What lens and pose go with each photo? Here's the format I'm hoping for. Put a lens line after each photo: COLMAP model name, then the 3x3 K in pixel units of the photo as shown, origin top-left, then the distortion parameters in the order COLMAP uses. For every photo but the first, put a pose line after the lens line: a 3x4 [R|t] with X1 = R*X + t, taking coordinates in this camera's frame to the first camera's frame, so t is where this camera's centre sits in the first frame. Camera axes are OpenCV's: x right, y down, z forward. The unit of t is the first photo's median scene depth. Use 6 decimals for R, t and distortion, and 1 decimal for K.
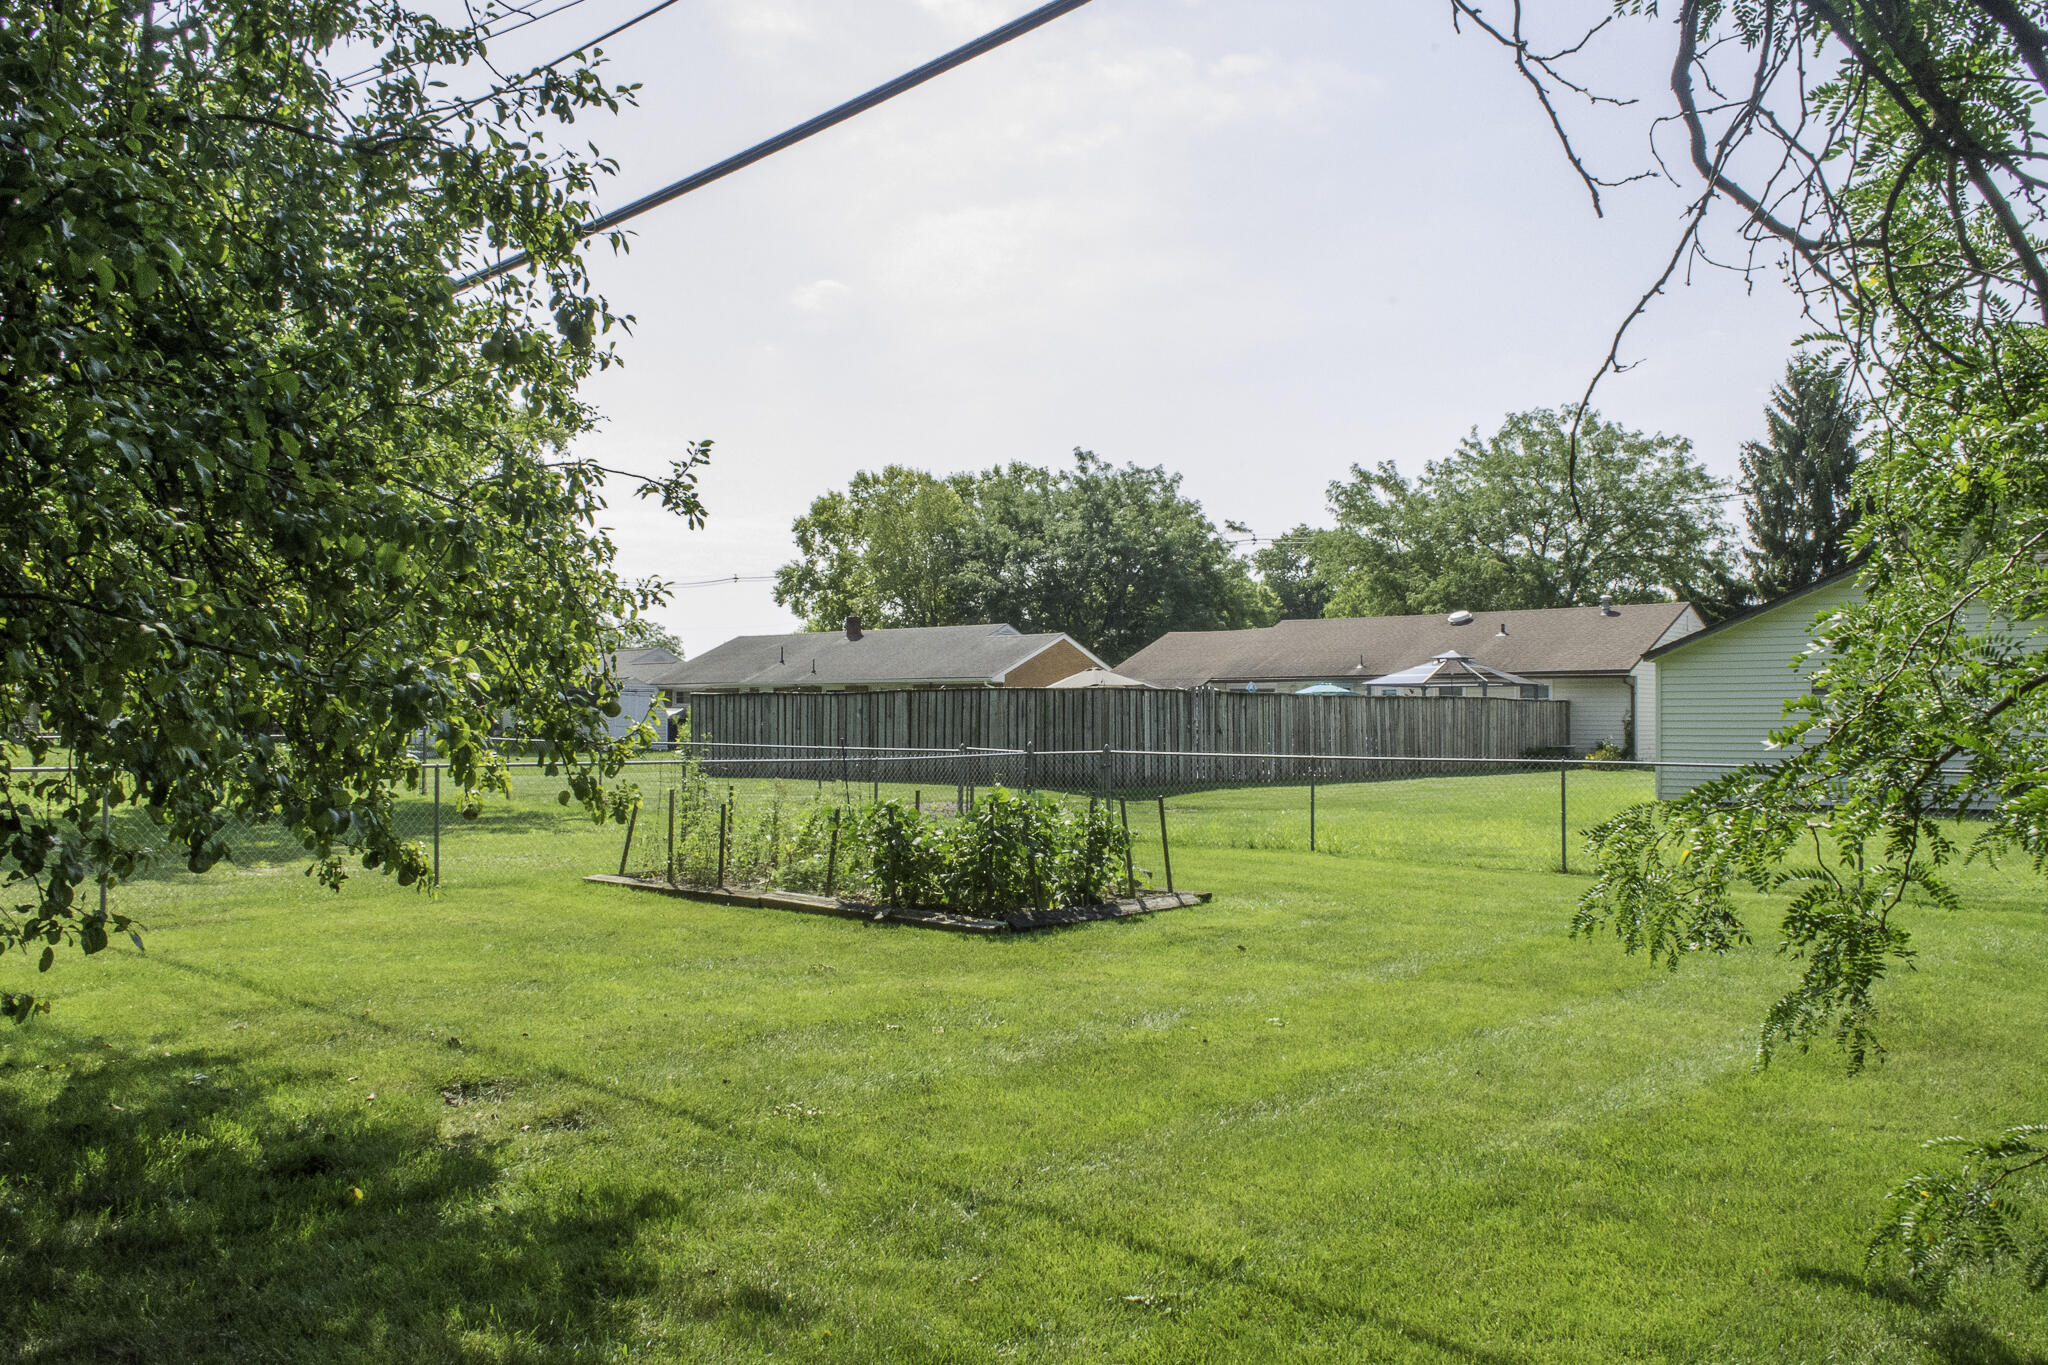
lens RADIAL K [[1618.9, 0, 1038.6], [0, 1618.9, 700.2], [0, 0, 1]] dist [0.038970, -0.030183]
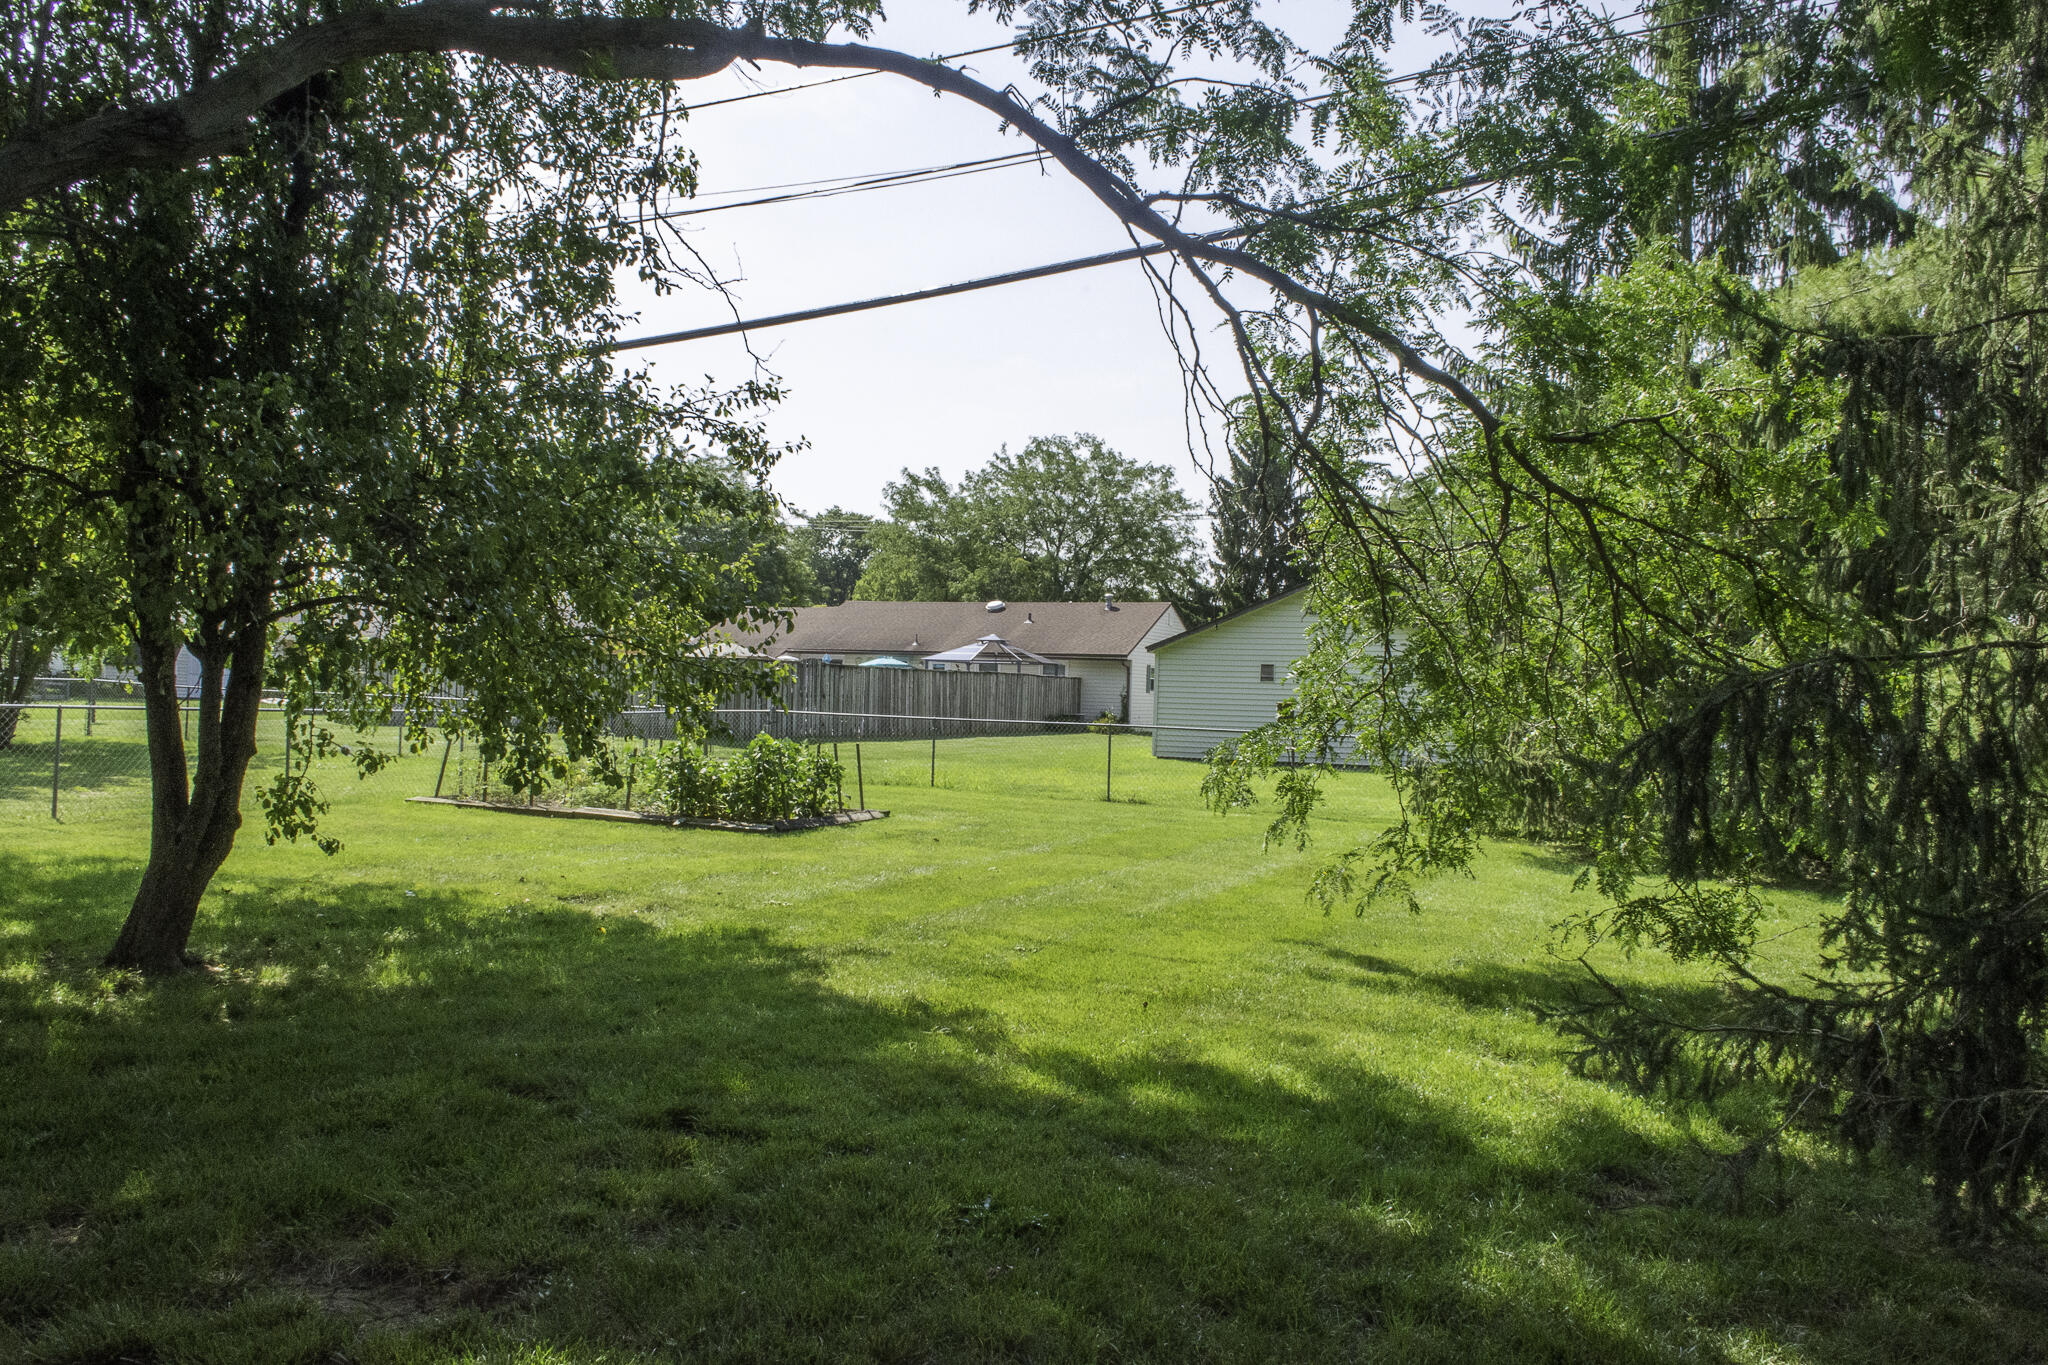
lens RADIAL K [[1618.9, 0, 1013.7], [0, 1618.9, 678.8], [0, 0, 1]] dist [0.038970, -0.030183]
pose [[0.954381, 0.028651, 0.297215, -0.079563], [-0.031654, 0.999485, 0.005295, -0.003466], [-0.296910, -0.014461, 0.954796, -0.147773]]
